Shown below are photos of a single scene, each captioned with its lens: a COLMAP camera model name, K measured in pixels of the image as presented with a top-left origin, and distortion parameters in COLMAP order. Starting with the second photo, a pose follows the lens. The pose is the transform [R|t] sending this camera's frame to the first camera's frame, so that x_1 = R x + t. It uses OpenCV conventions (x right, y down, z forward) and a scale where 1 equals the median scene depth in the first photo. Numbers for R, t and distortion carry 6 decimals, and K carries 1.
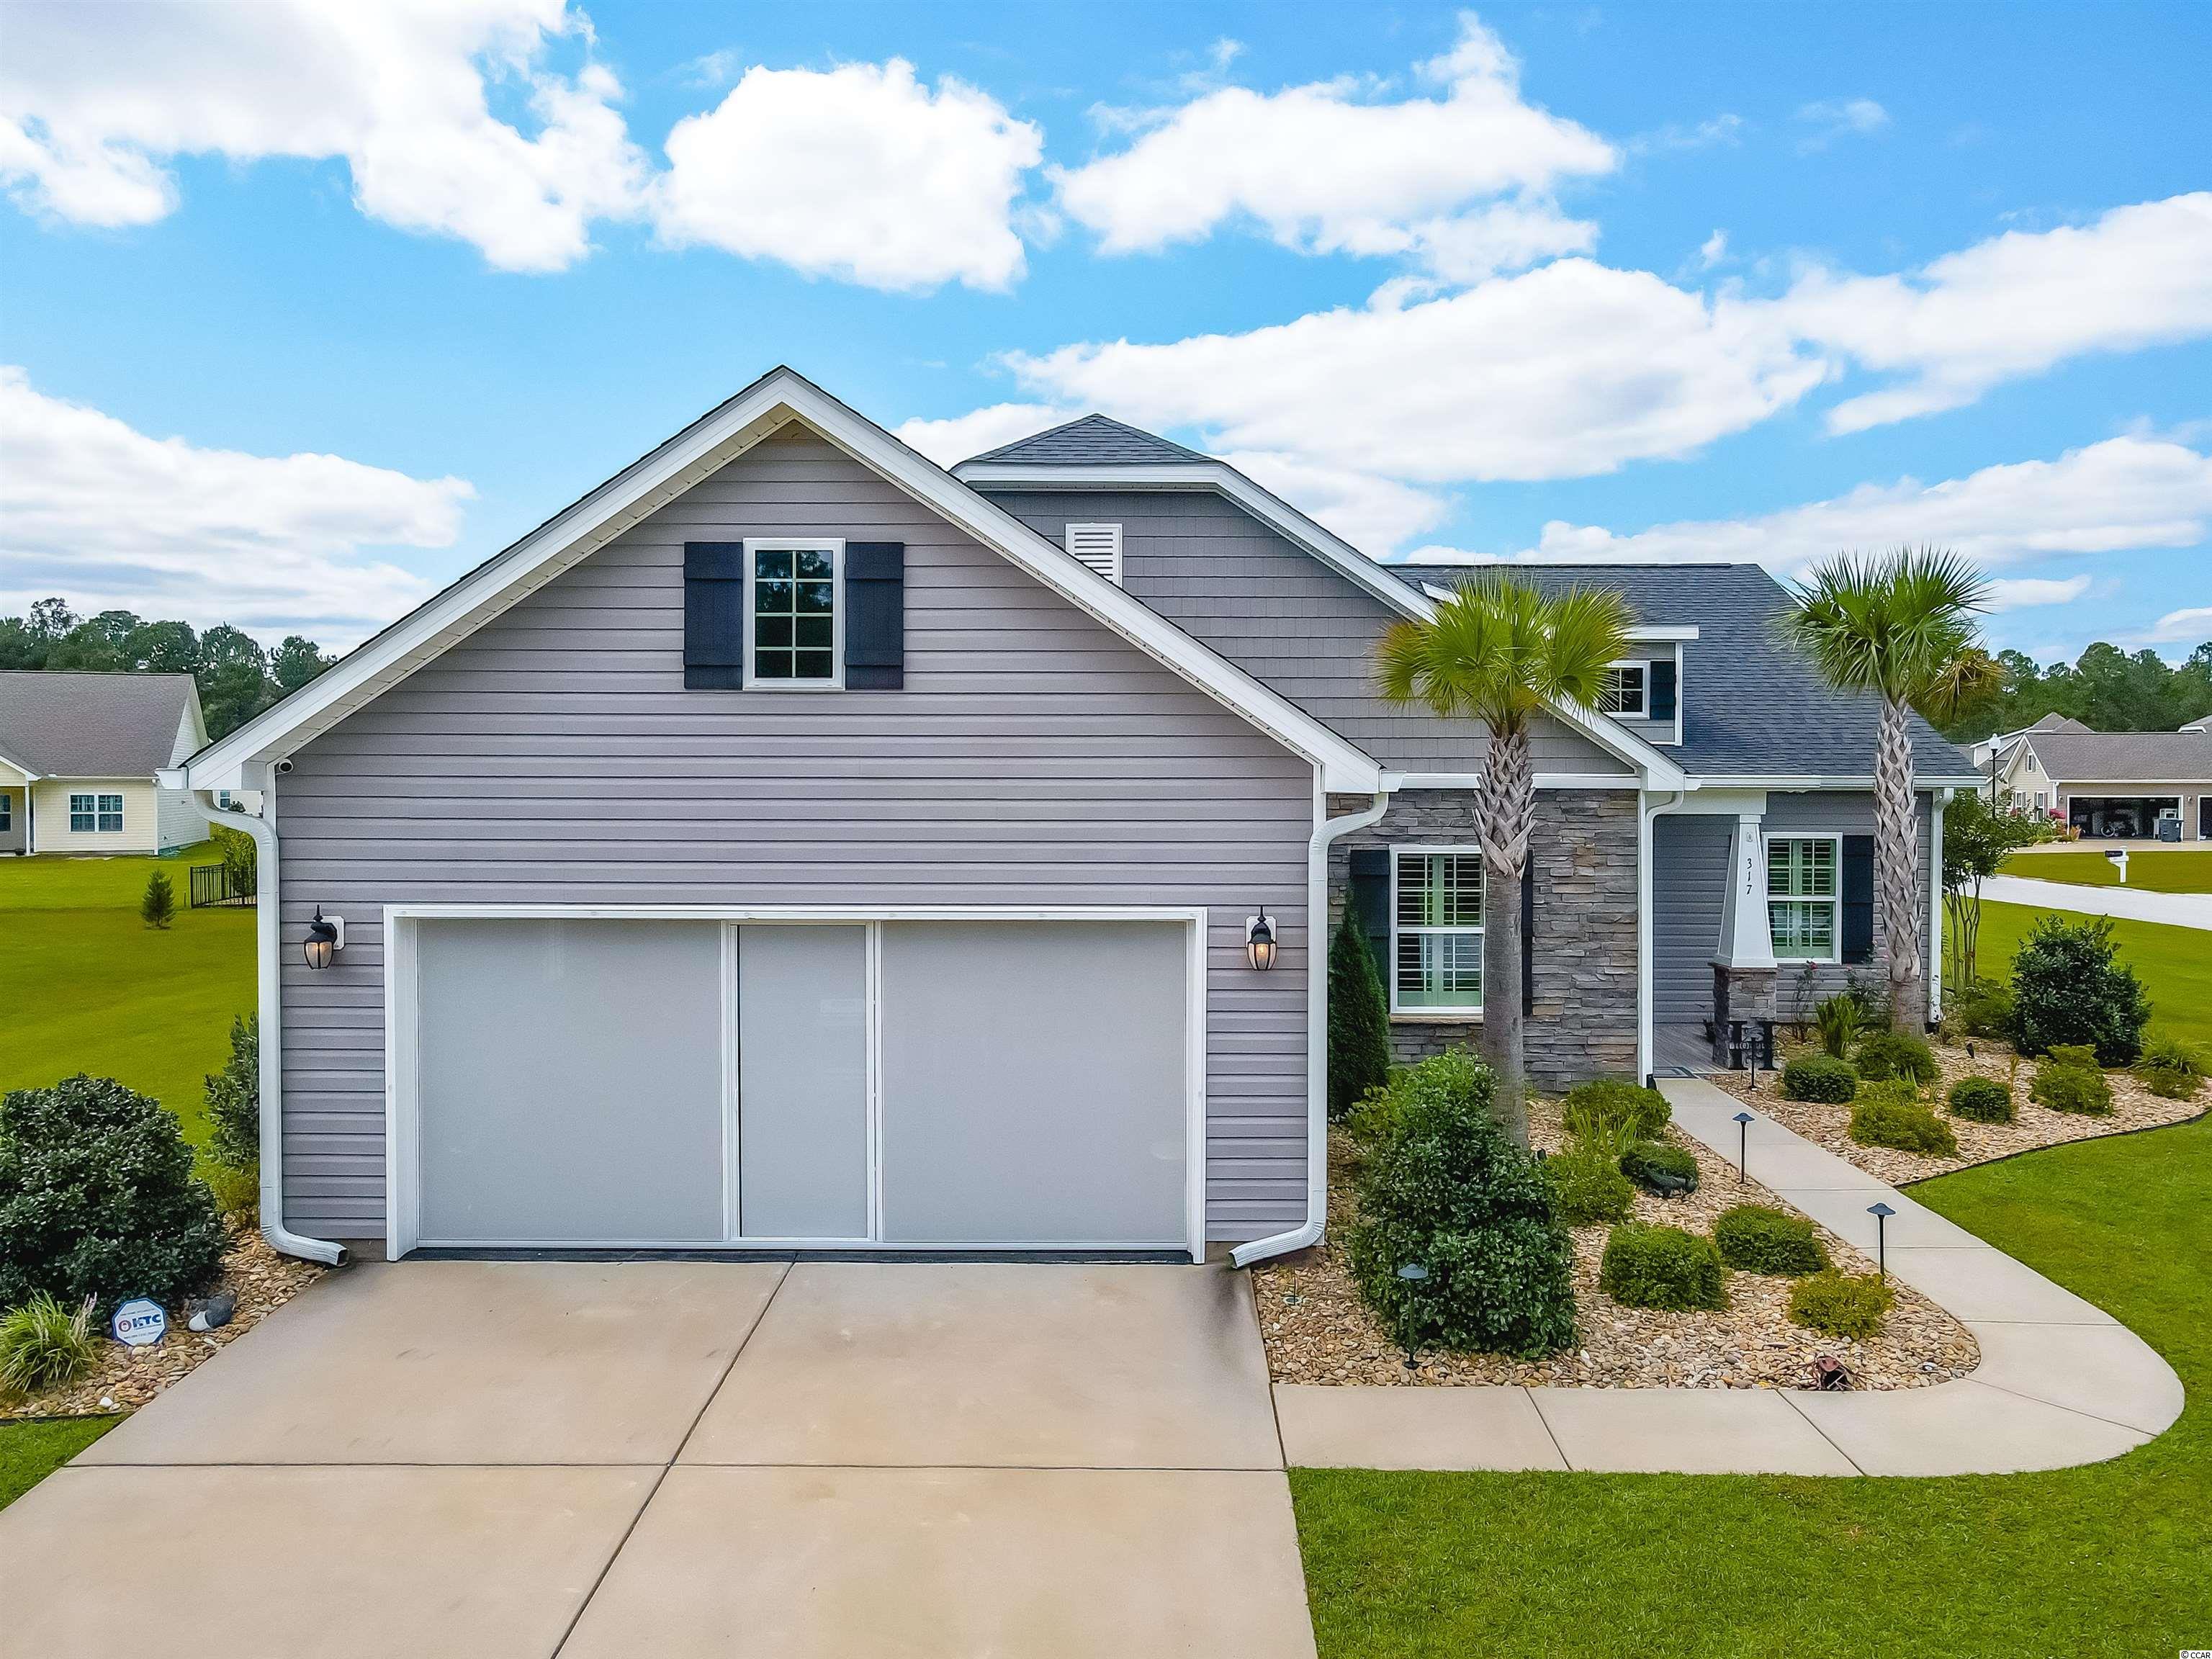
lens RADIAL K [[1629.6, 0, 1116.6], [0, 1629.6, 817.1], [0, 0, 1]] dist [0.017213, 0.013610]
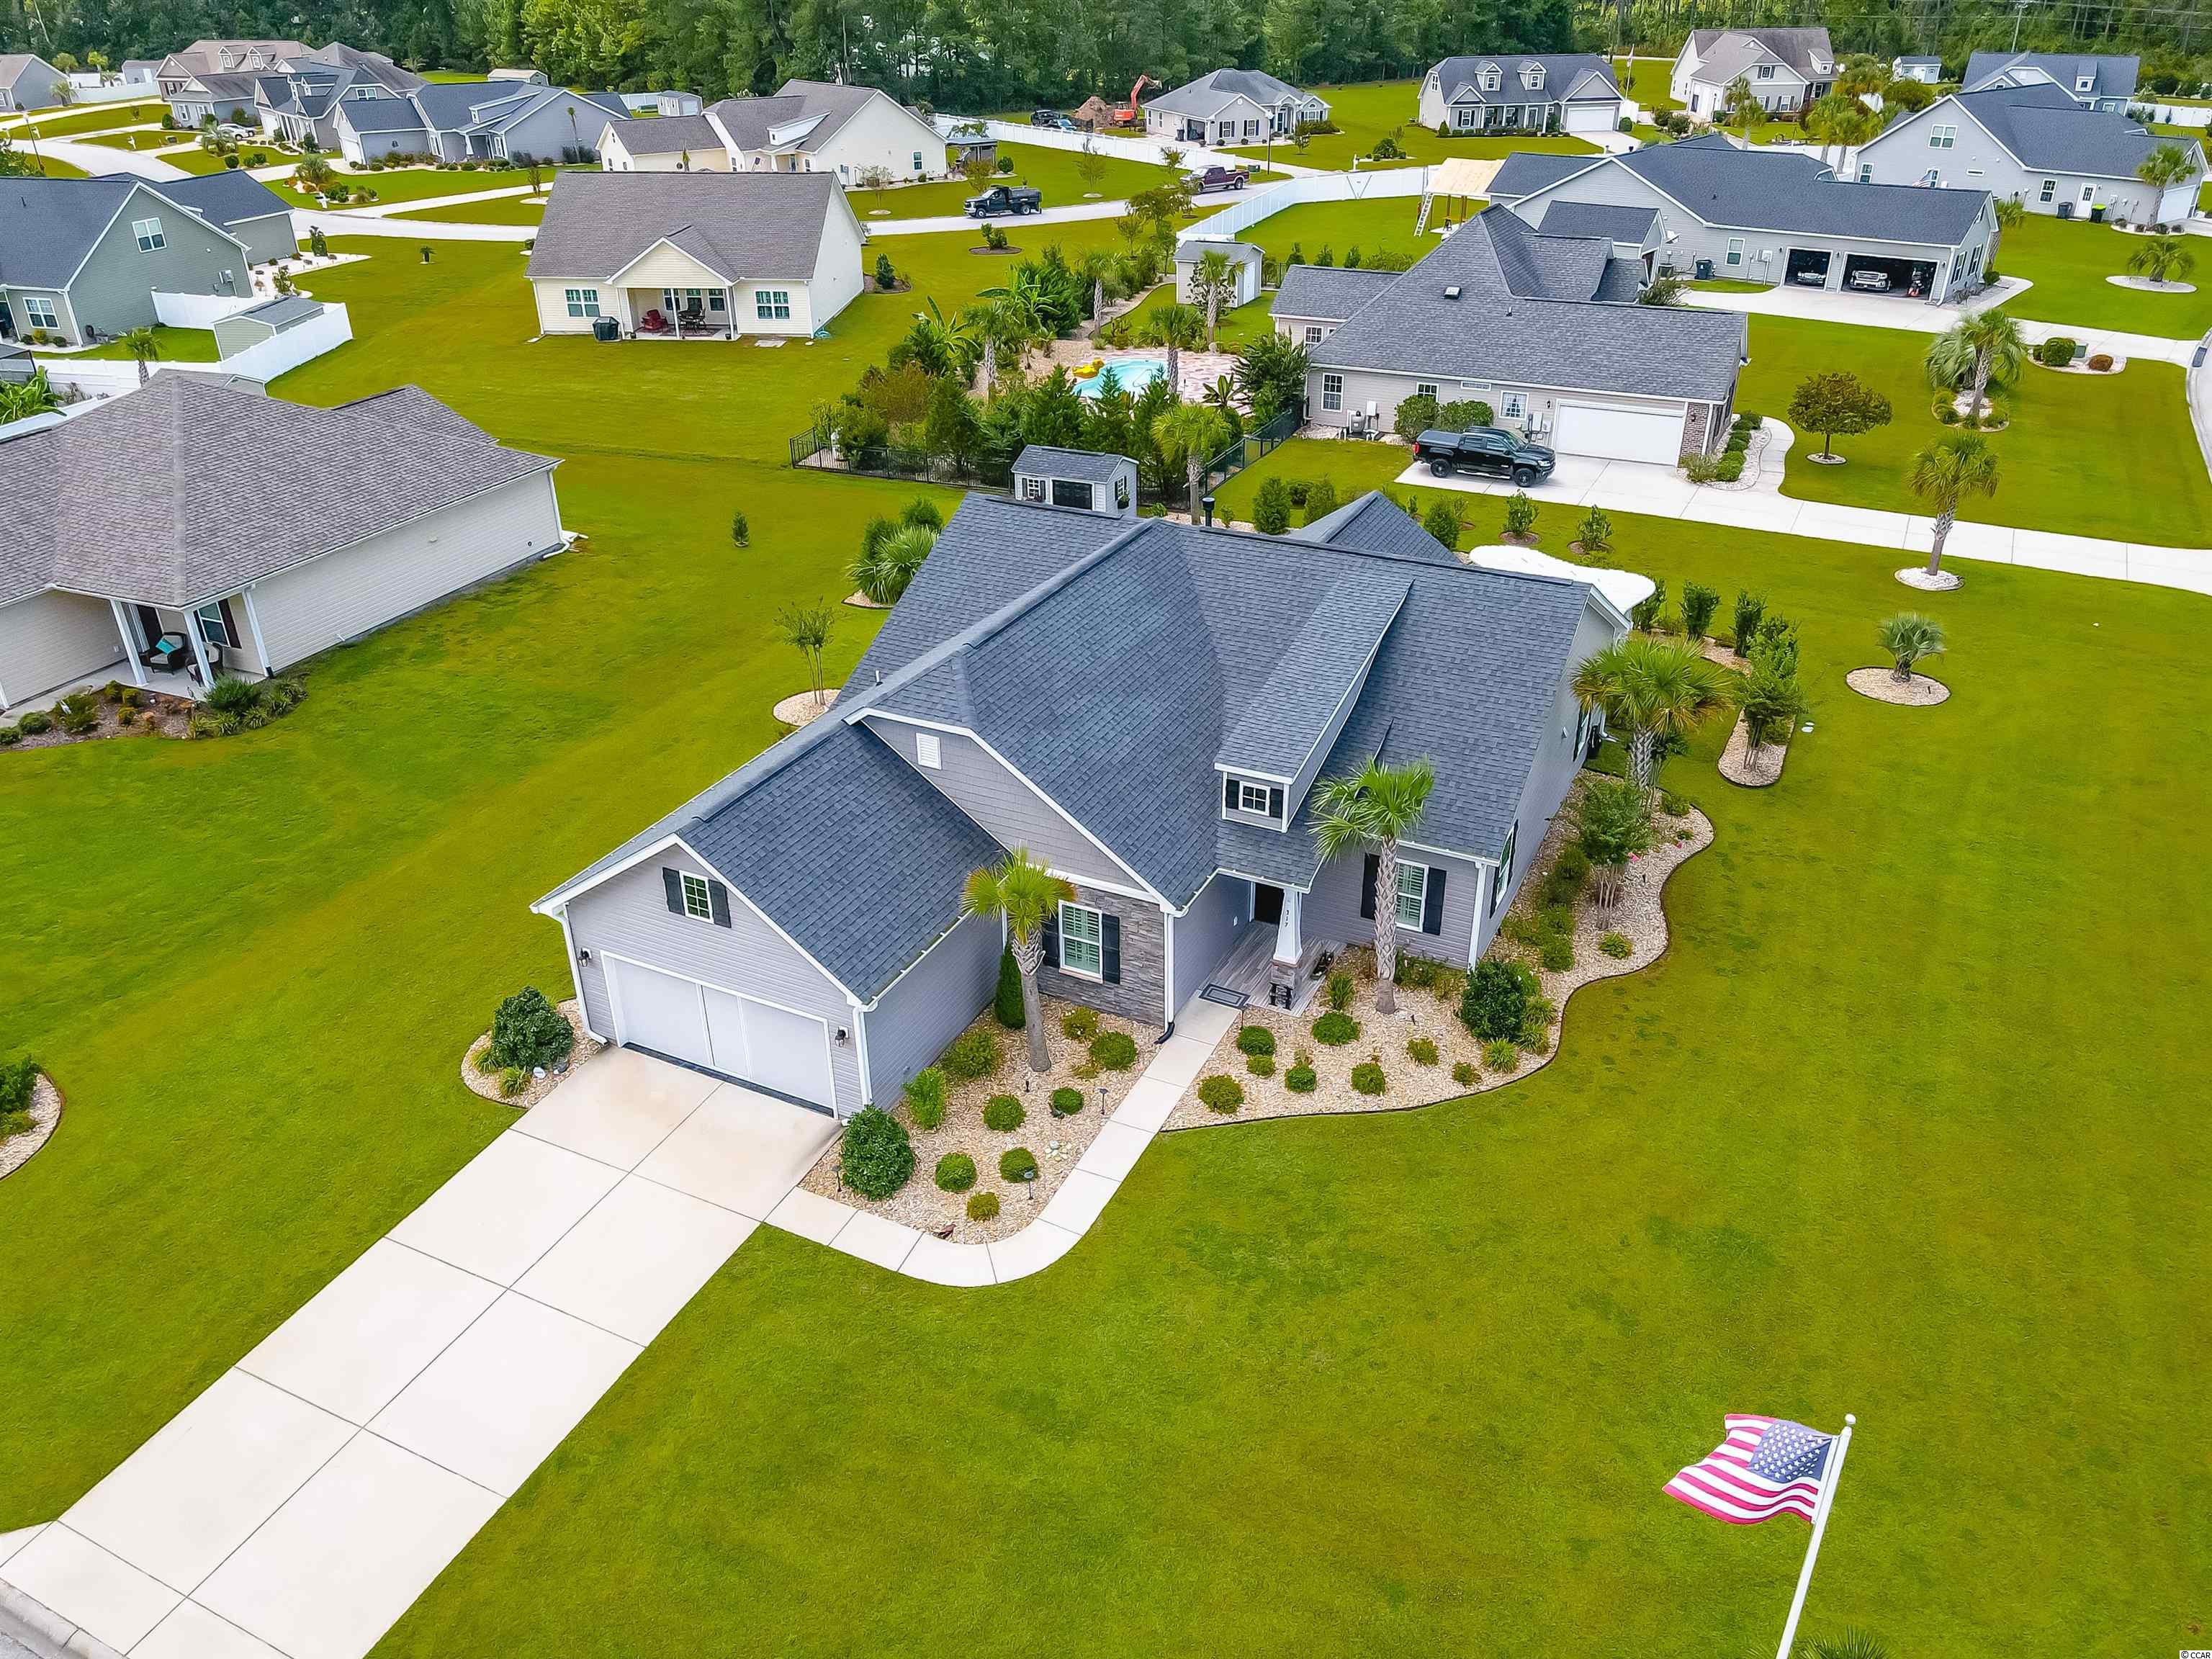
lens RADIAL K [[1629.6, 0, 1093.9], [0, 1629.6, 835.9], [0, 0, 1]] dist [0.017213, 0.013610]
pose [[0.897043, 0.202800, -0.392666, 1.201562], [0.004635, 0.884131, 0.467216, -1.223517], [0.441920, -0.420933, 0.792163, -0.709638]]
